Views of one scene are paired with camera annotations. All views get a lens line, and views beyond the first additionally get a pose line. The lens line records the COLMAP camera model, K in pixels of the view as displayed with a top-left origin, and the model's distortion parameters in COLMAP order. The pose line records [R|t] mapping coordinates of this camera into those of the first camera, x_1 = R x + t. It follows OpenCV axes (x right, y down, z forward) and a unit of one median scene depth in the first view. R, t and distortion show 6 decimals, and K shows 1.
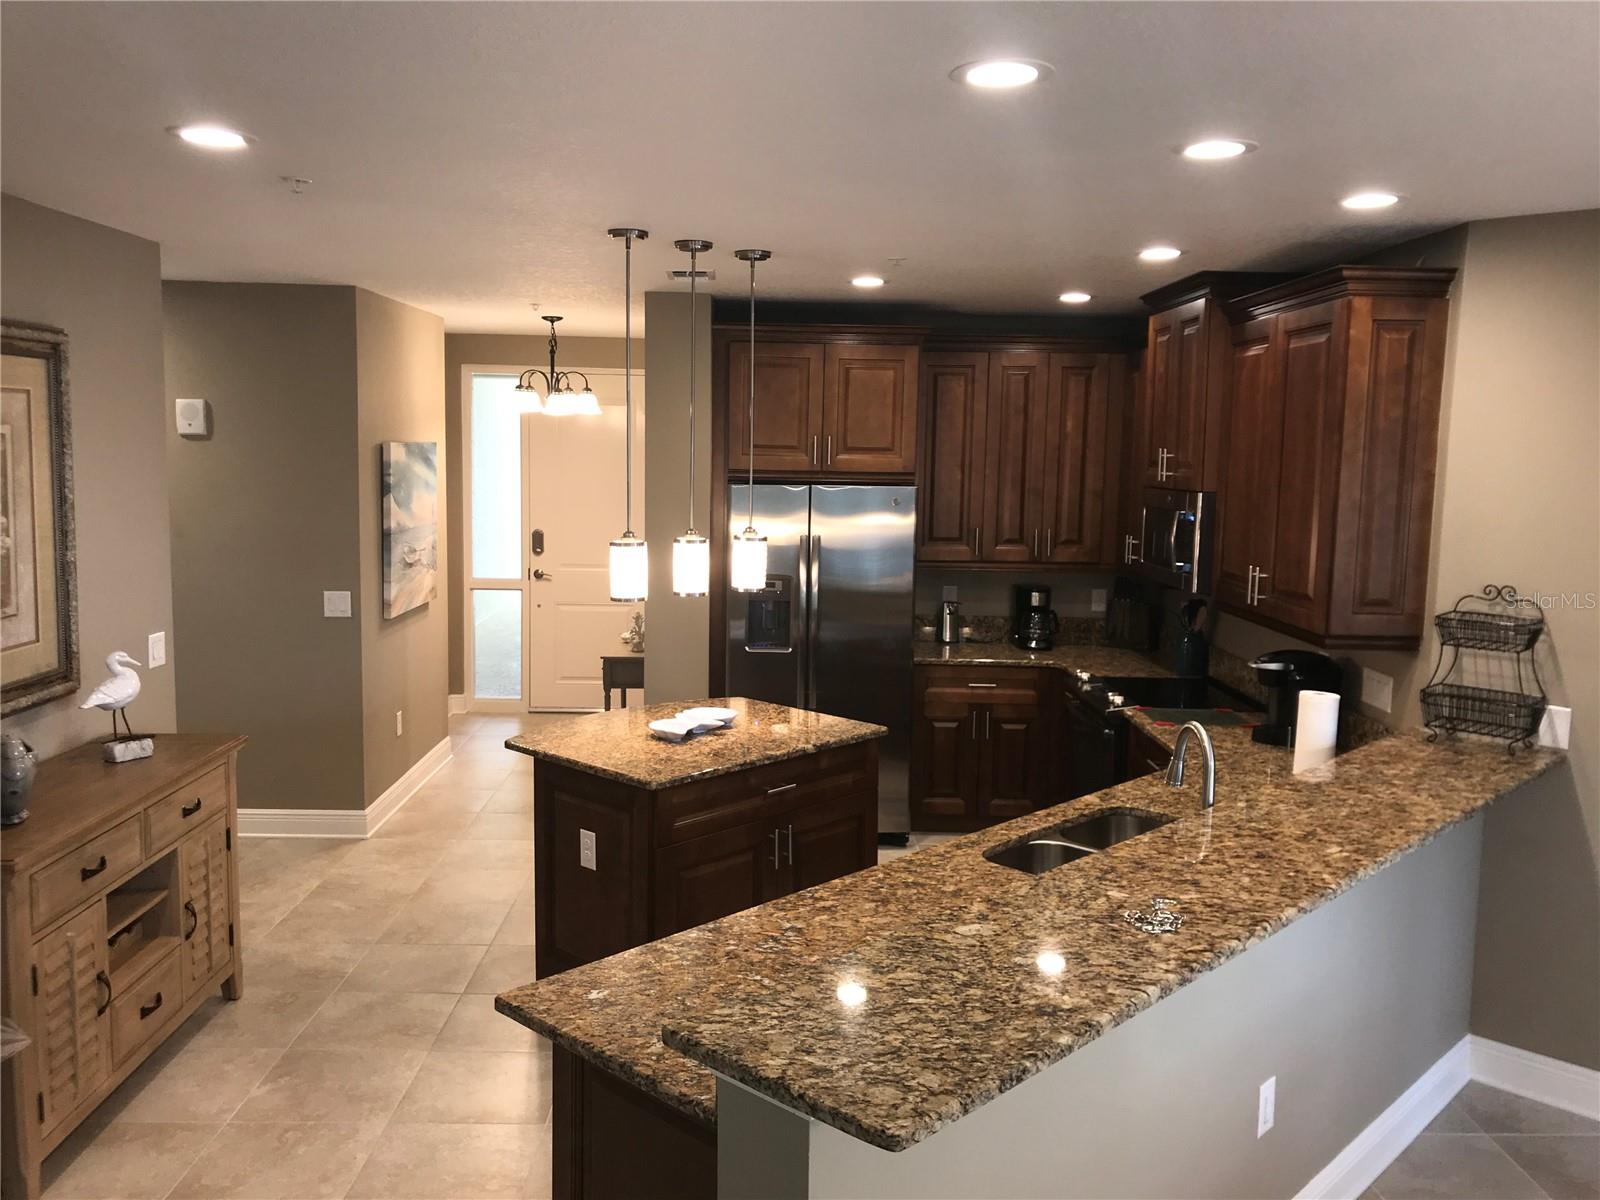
lens RADIAL K [[1307.6, 0, 800.4], [0, 1307.6, 570.6], [0, 0, 1]] dist [-0.003774, -0.003077]
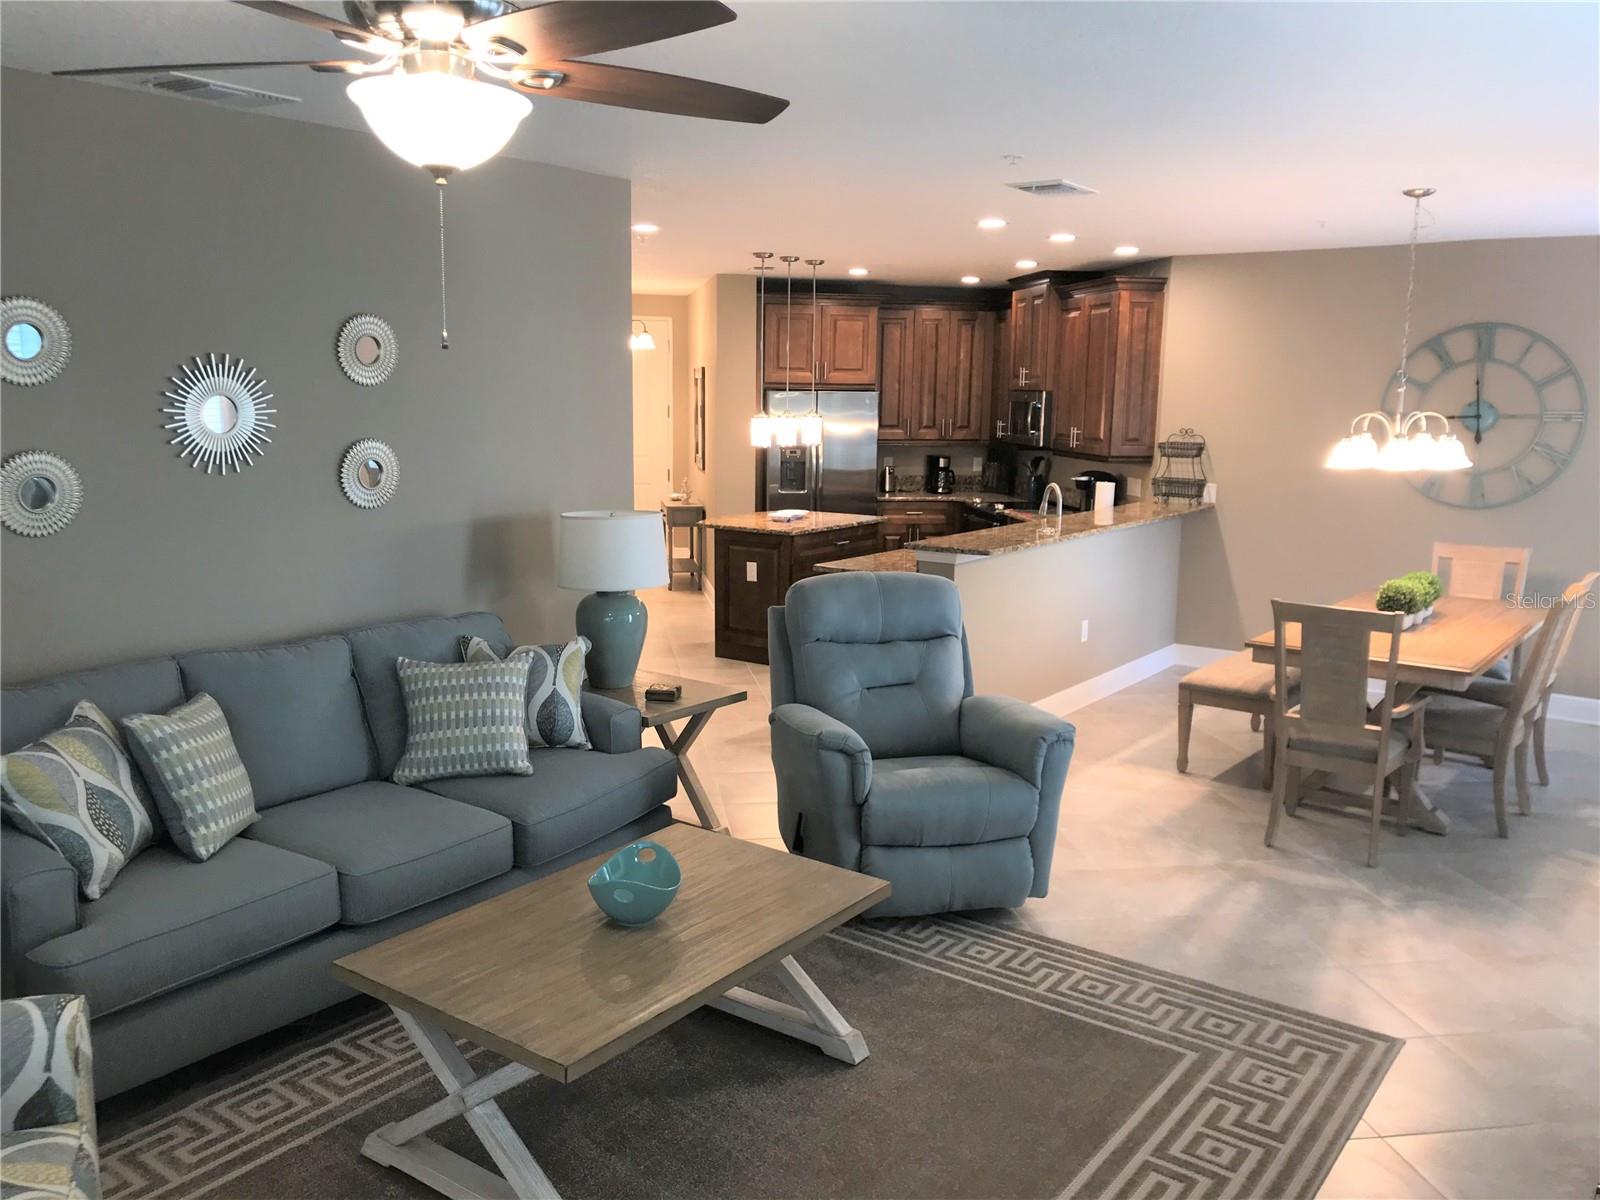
lens RADIAL K [[1313.1, 0, 800.0], [0, 1313.1, 600.0], [0, 0, 1]] dist [0.030630, -0.007187]
pose [[0.989448, -0.029471, 0.141863, -0.288441], [0.019615, 0.997327, 0.070380, 0.090781], [-0.143558, -0.066855, 0.987381, -0.753243]]
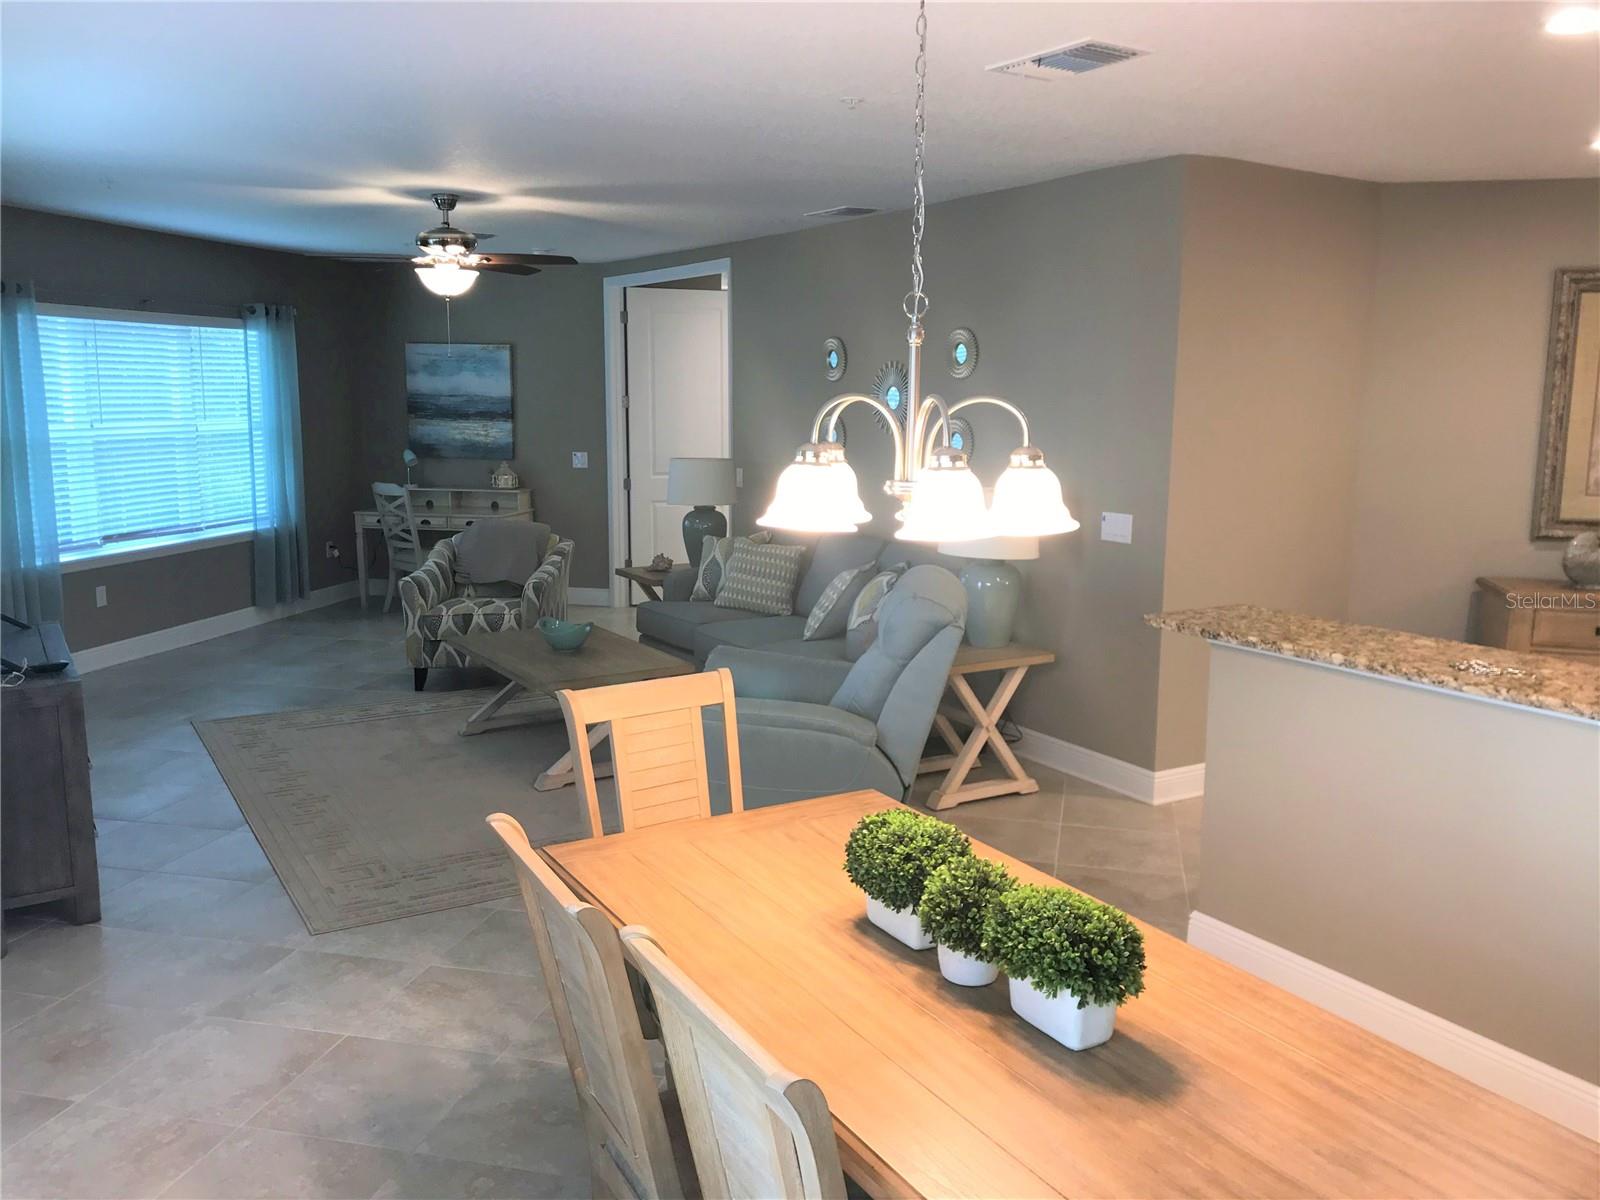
lens RADIAL K [[1313.1, 0, 800.0], [0, 1313.1, 600.0], [0, 0, 1]] dist [0.030630, -0.007187]
pose [[-0.246265, 0.132702, -0.960075, 0.756874], [-0.108096, 0.980641, 0.163272, 0.023615], [0.963156, 0.143989, -0.227153, 0.286429]]
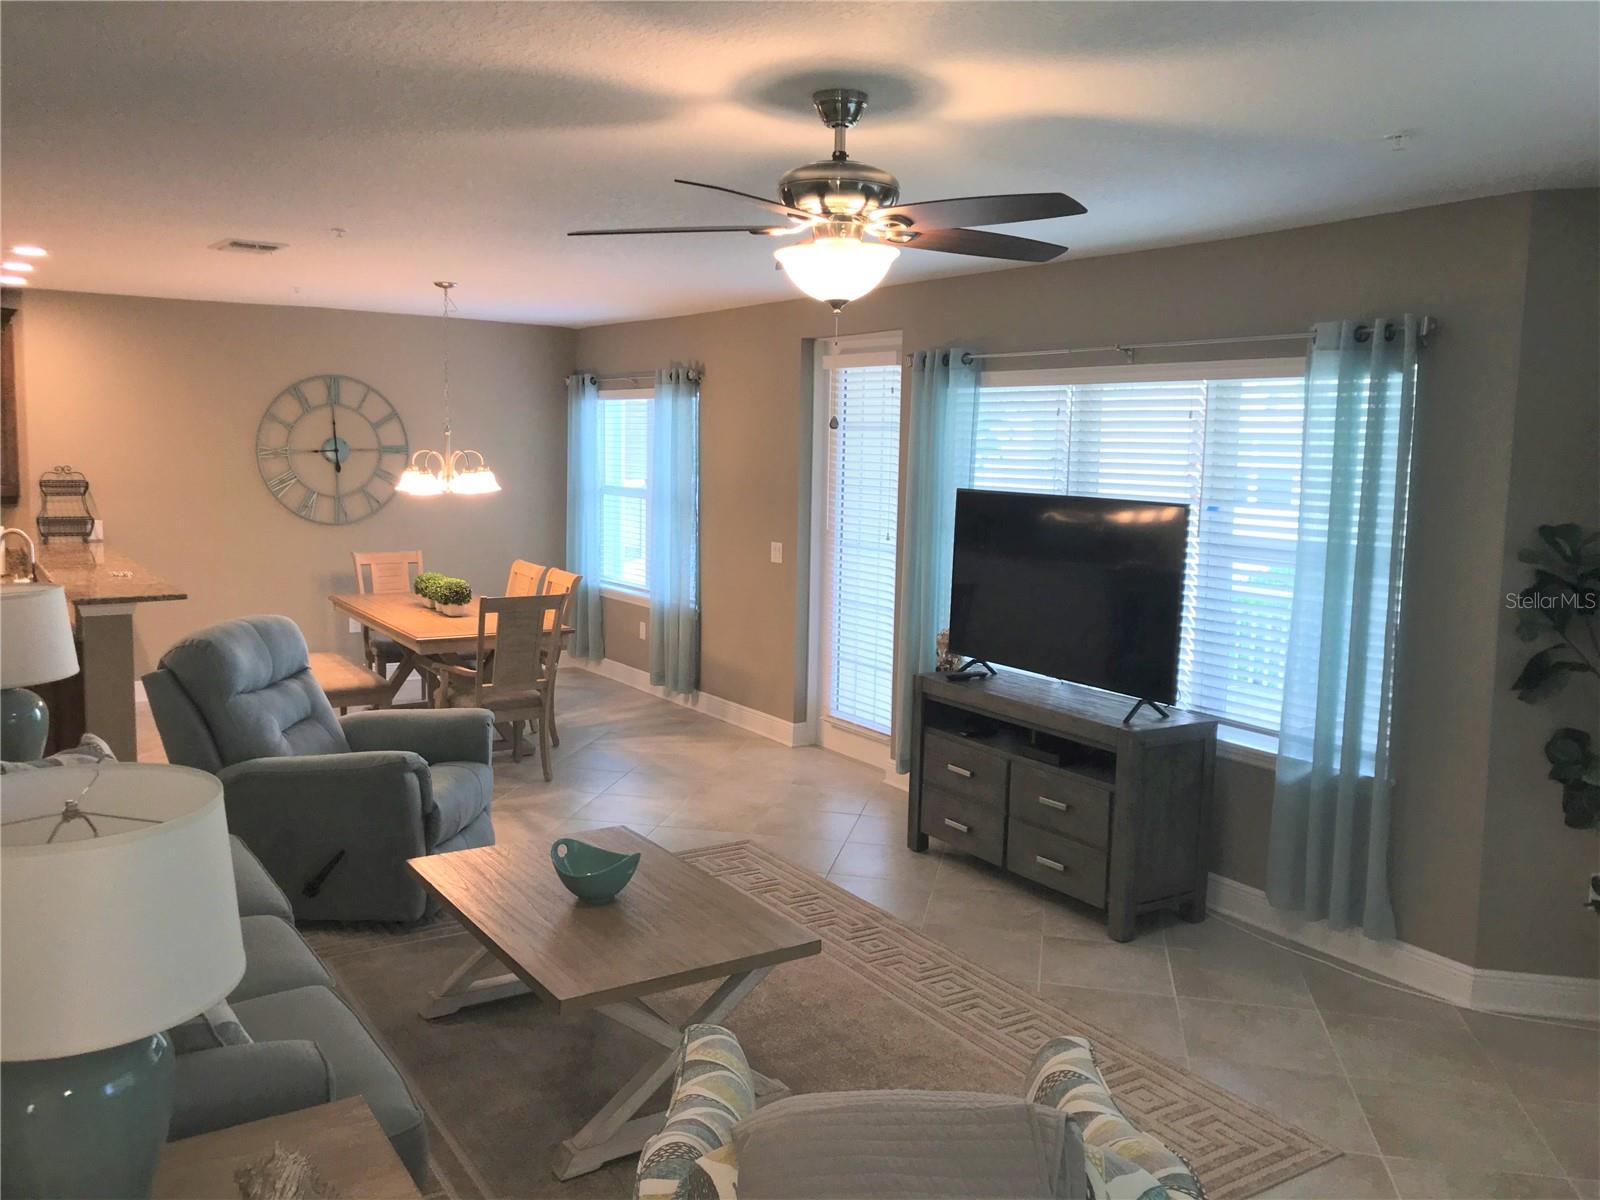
lens RADIAL K [[1313.1, 0, 800.0], [0, 1313.1, 600.0], [0, 0, 1]] dist [0.030630, -0.007187]
pose [[0.213790, -0.137938, 0.967092, -0.918598], [0.080346, 0.989109, 0.123317, 0.040721], [-0.973570, 0.051338, 0.222544, -0.432790]]
